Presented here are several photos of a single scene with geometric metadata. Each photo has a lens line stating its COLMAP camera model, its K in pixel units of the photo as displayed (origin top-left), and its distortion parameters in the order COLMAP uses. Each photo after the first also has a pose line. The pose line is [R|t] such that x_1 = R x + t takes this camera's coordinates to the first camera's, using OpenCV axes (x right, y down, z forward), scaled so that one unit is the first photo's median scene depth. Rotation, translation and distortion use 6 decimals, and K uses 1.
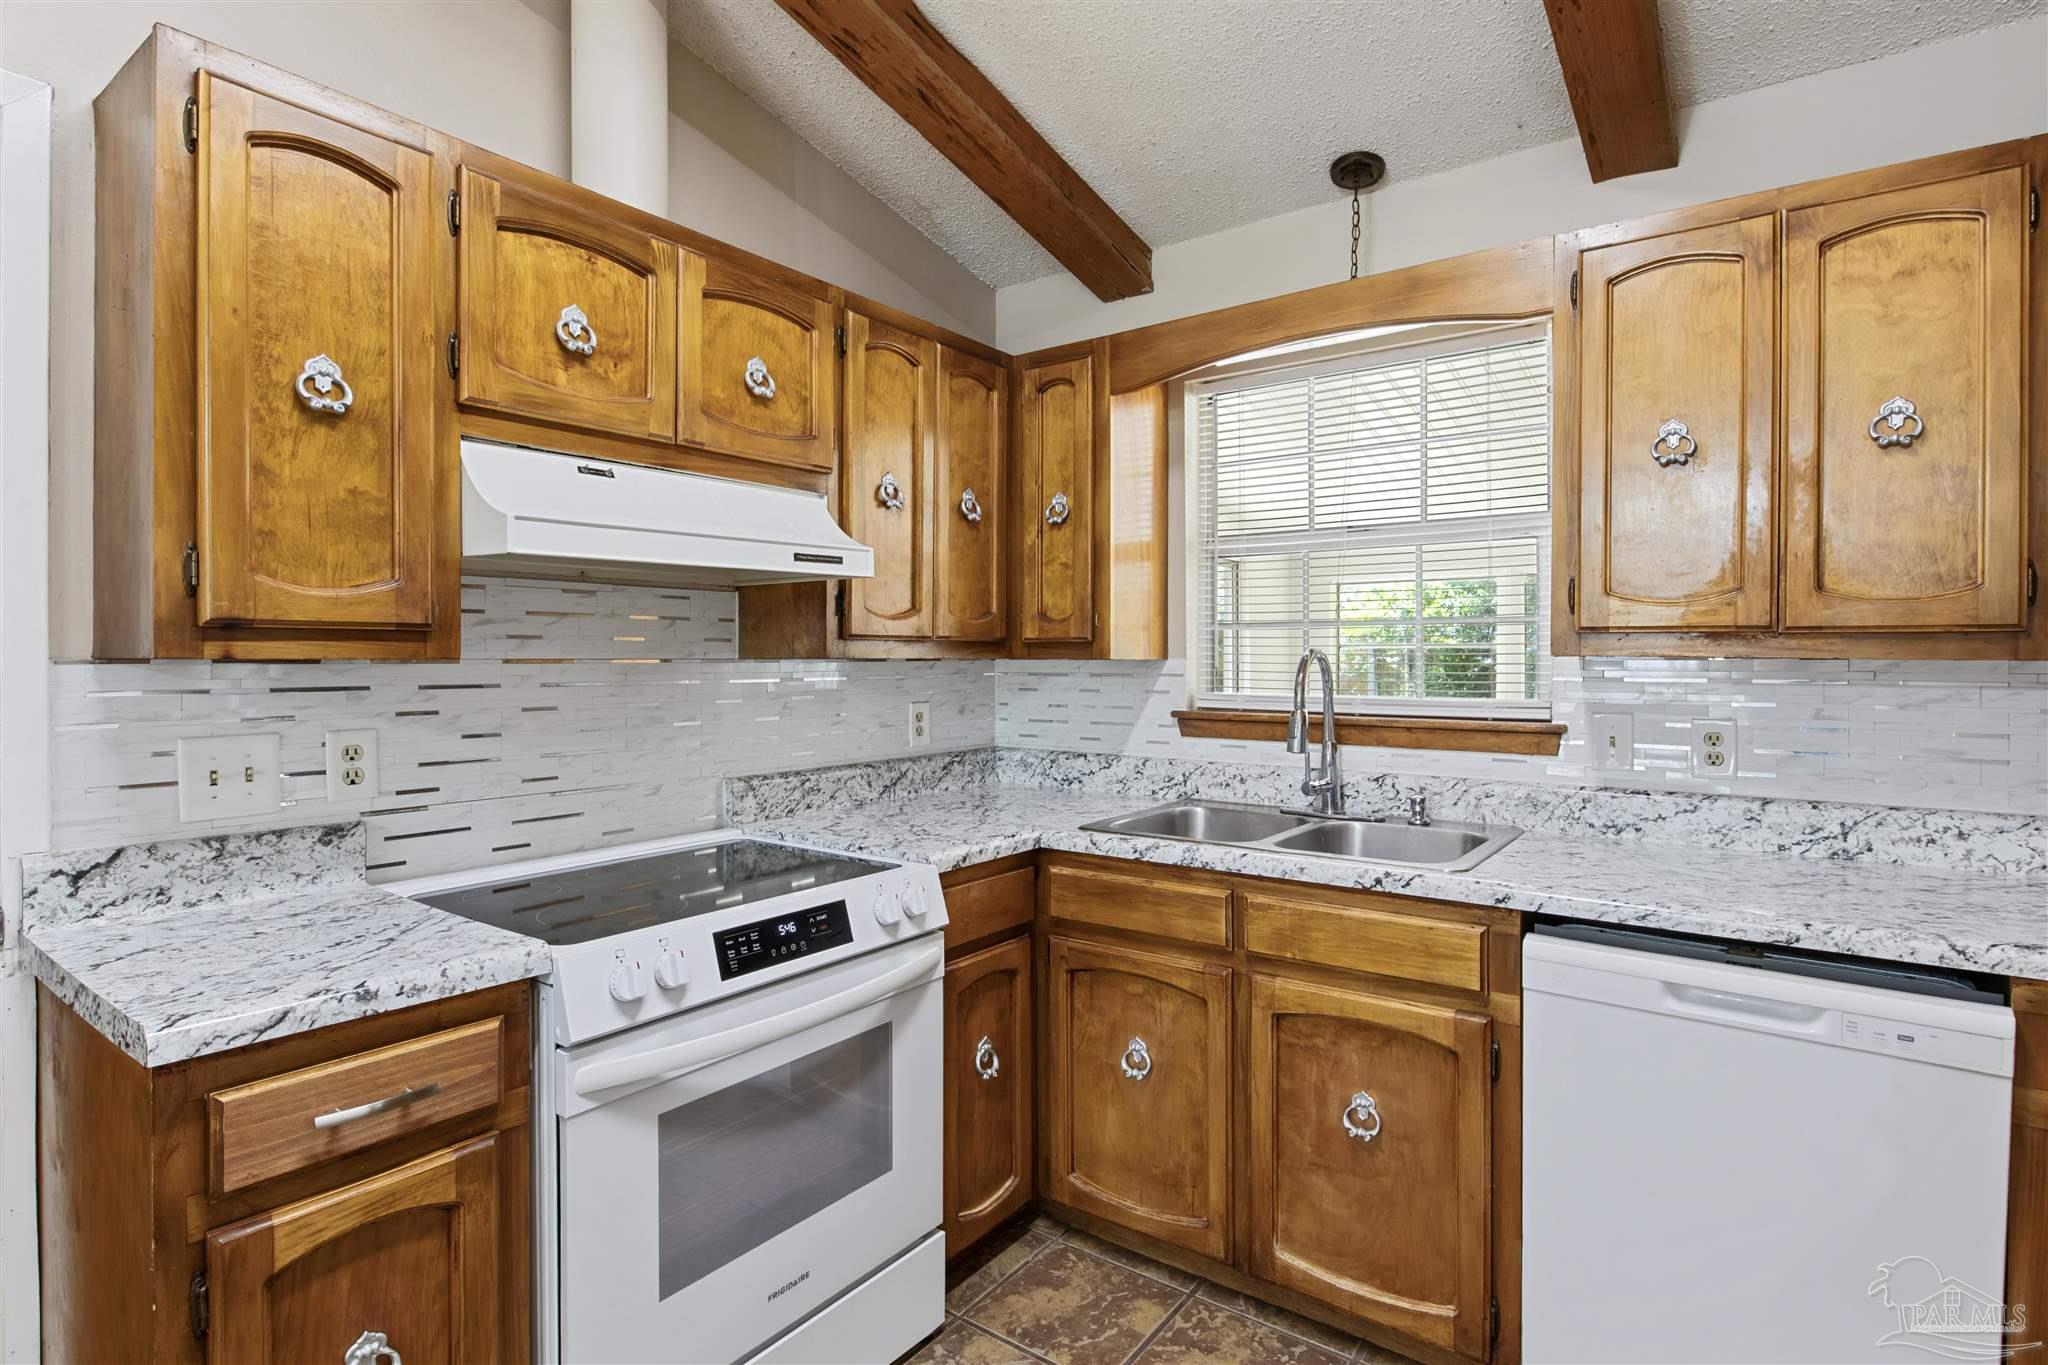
lens RADIAL K [[1030.9, 0, 1024.5], [0, 1030.9, 663.7], [0, 0, 1]] dist [-0.006567, 0.001522]
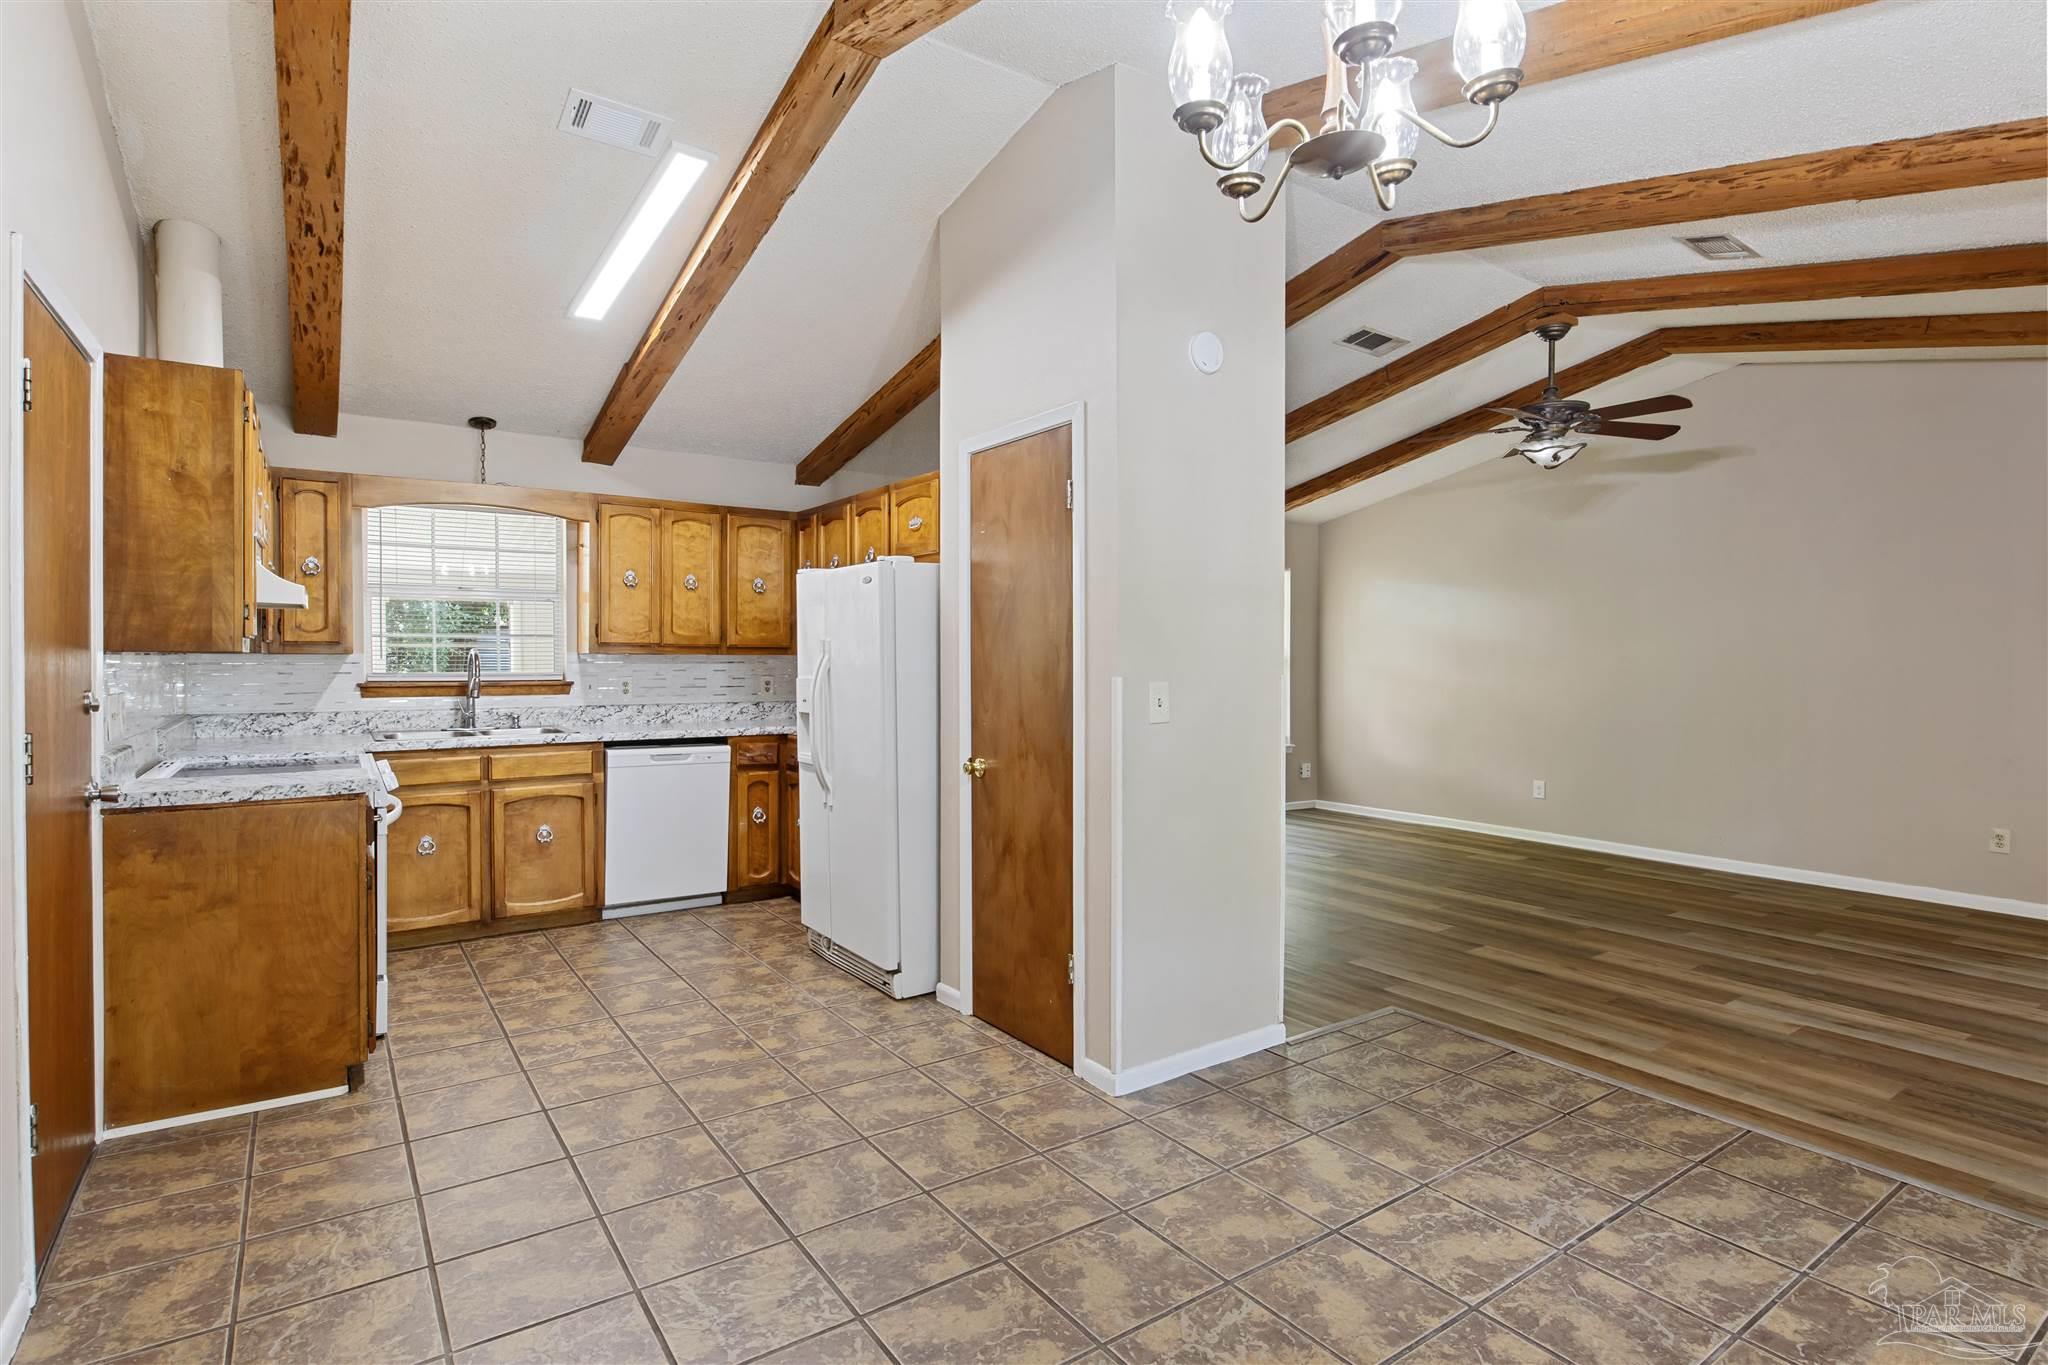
lens RADIAL K [[1030.9, 0, 1031.4], [0, 1030.9, 672.1], [0, 0, 1]] dist [-0.006567, 0.001522]
pose [[0.322549, -0.014159, 0.946447, -1.574788], [0.003268, 0.999899, 0.013844, 0.008607], [-0.946547, -0.001372, 0.322563, -0.893859]]
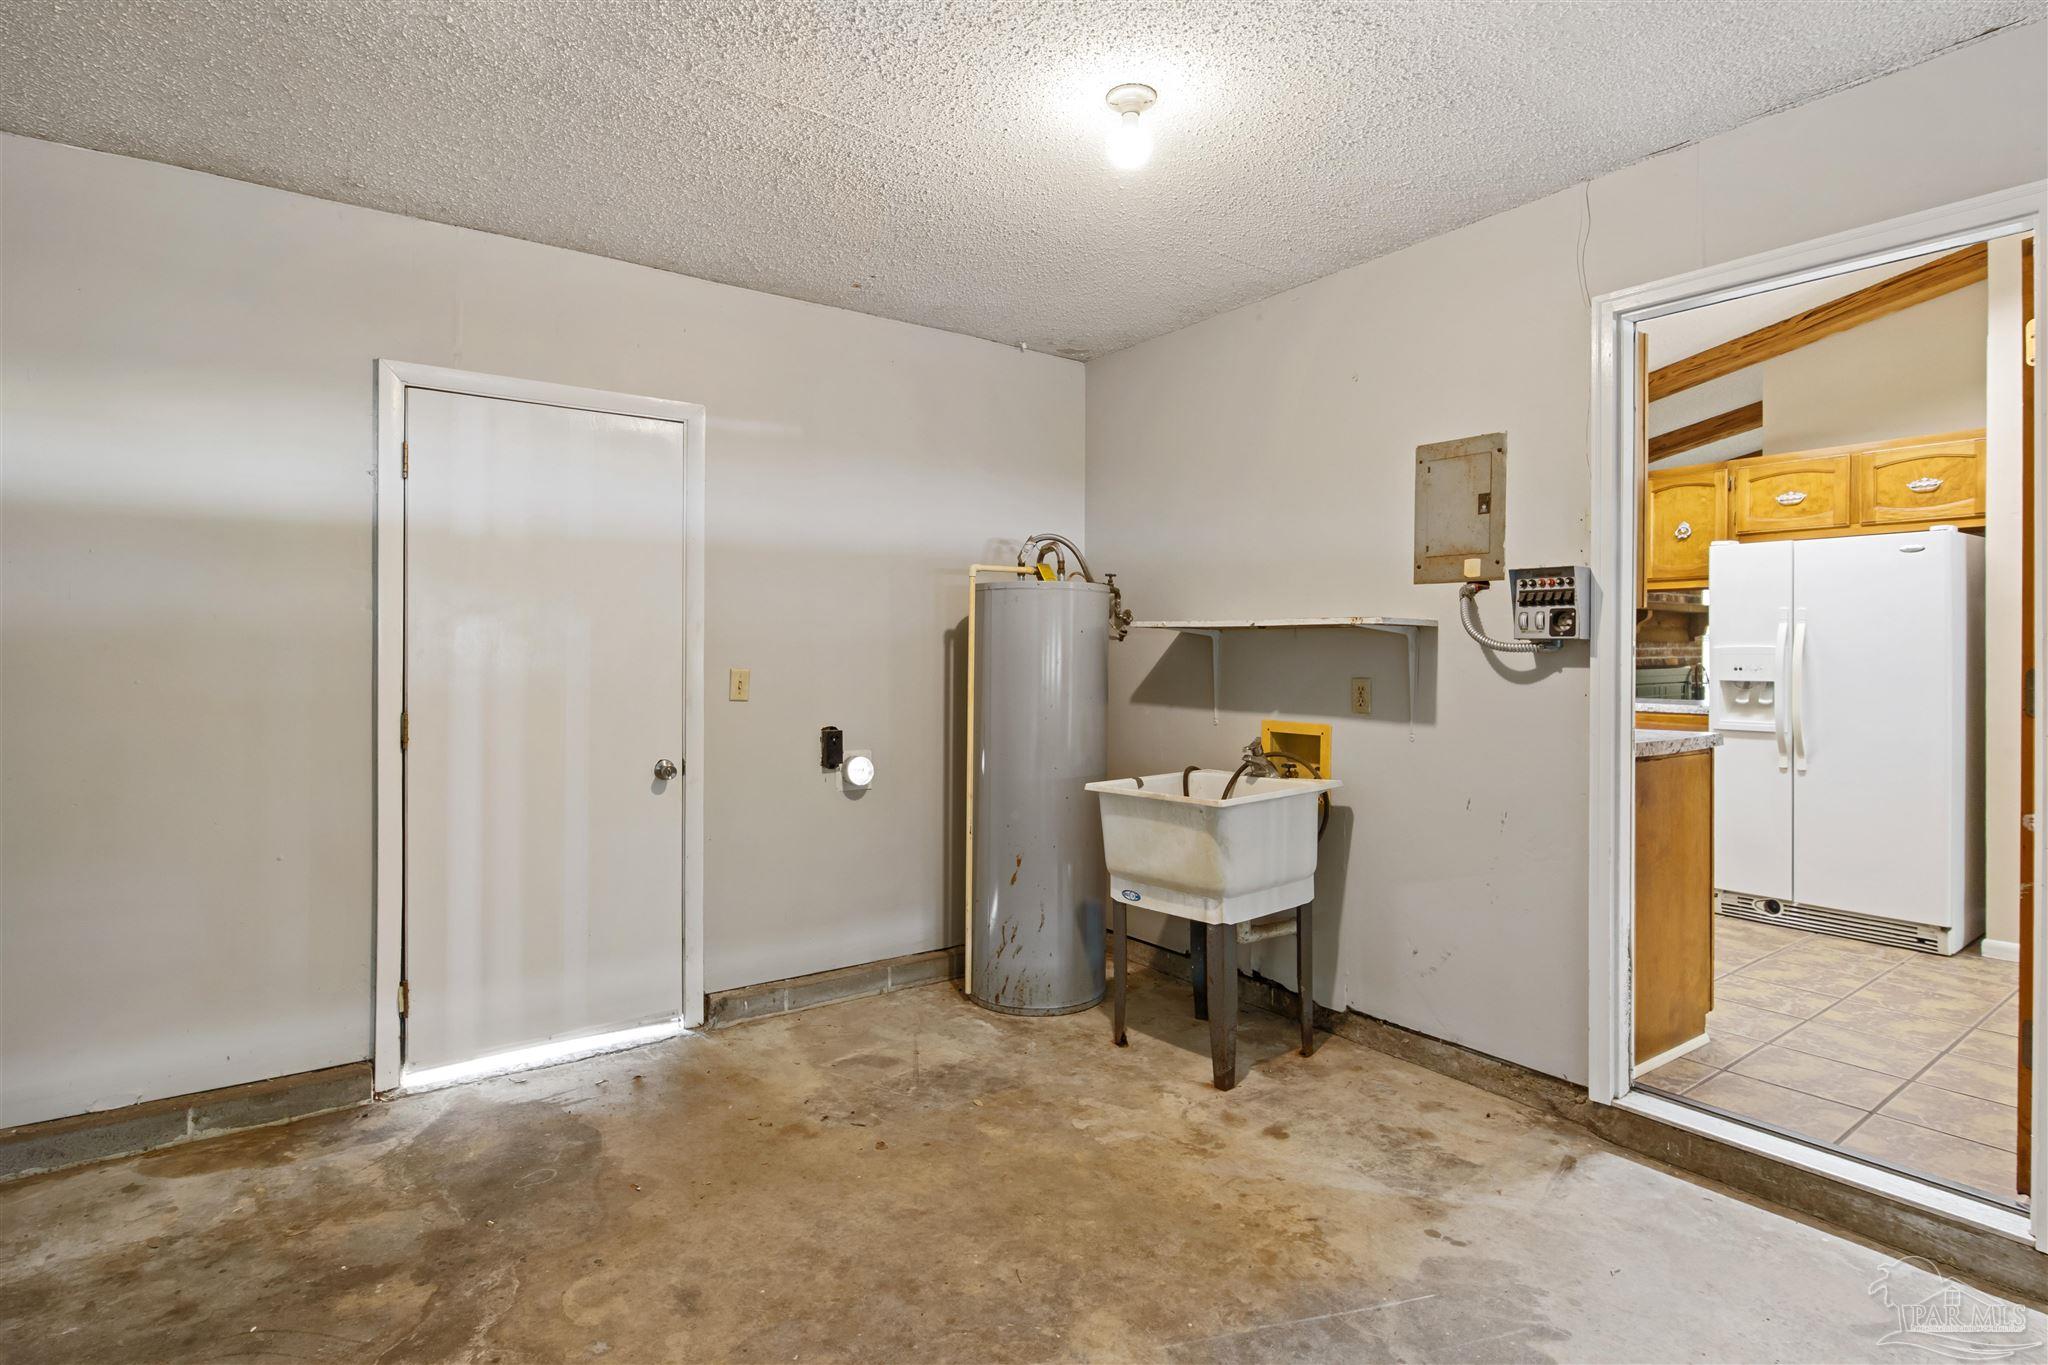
lens RADIAL K [[1030.9, 0, 1021.7], [0, 1030.9, 658.0], [0, 0, 1]] dist [-0.006567, 0.001522]
pose [[0.304880, -0.005925, 0.952372, -2.256481], [0.001964, 0.999982, 0.005593, 0.056943], [-0.952389, 0.000165, 0.304886, 1.058214]]
